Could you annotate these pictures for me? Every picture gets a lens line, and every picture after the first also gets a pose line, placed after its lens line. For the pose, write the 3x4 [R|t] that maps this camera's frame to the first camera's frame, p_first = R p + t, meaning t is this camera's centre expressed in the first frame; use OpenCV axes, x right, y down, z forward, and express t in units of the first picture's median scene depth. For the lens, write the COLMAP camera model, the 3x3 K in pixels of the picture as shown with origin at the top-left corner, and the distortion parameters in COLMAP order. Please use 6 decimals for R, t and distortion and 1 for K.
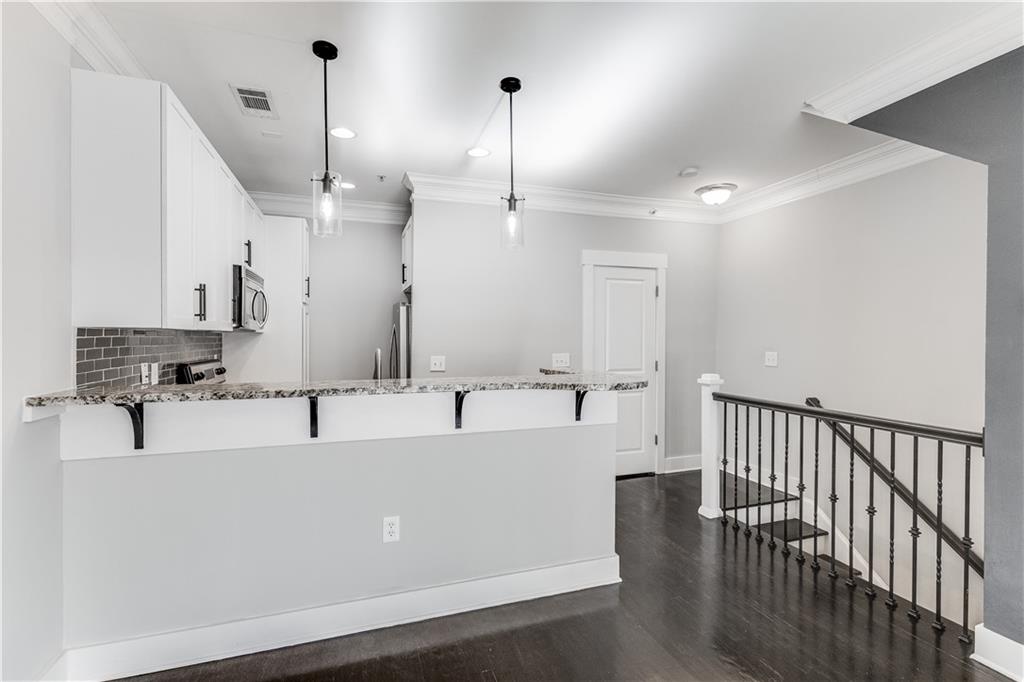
lens RADIAL K [[469.5, 0, 511.9], [0, 469.5, 341.3], [0, 0, 1]] dist [0.008934, -0.000630]
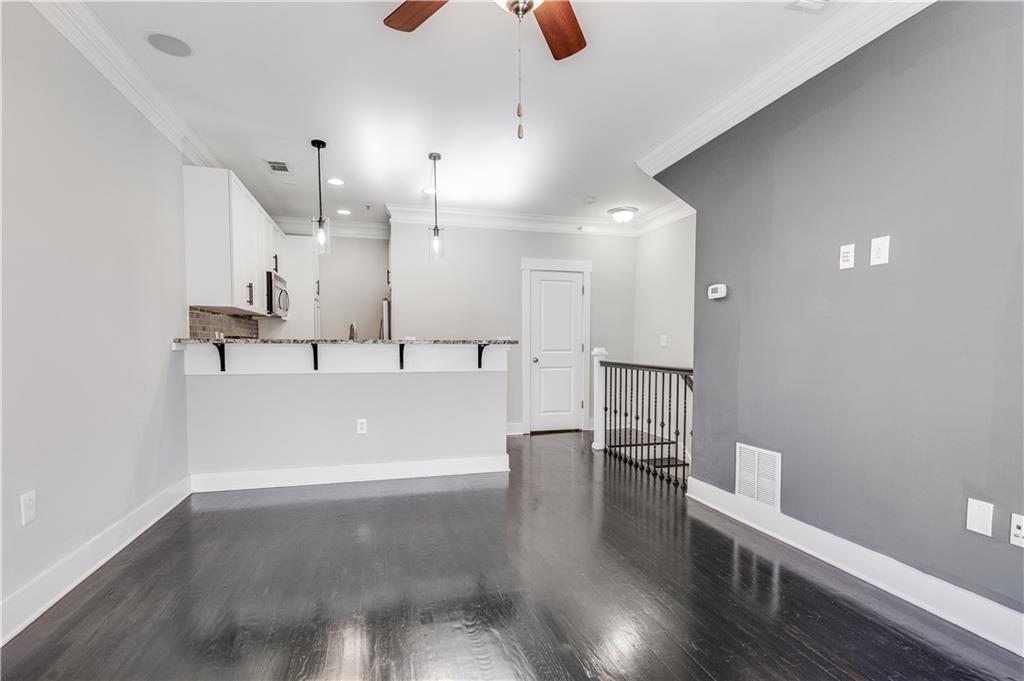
lens RADIAL K [[469.5, 0, 508.3], [0, 469.5, 366.9], [0, 0, 1]] dist [0.008934, -0.000630]
pose [[0.998867, 0.002652, -0.047514, 0.227863], [-0.000631, 0.999096, 0.042516, 0.070298], [0.047584, -0.042438, 0.997965, -0.430144]]
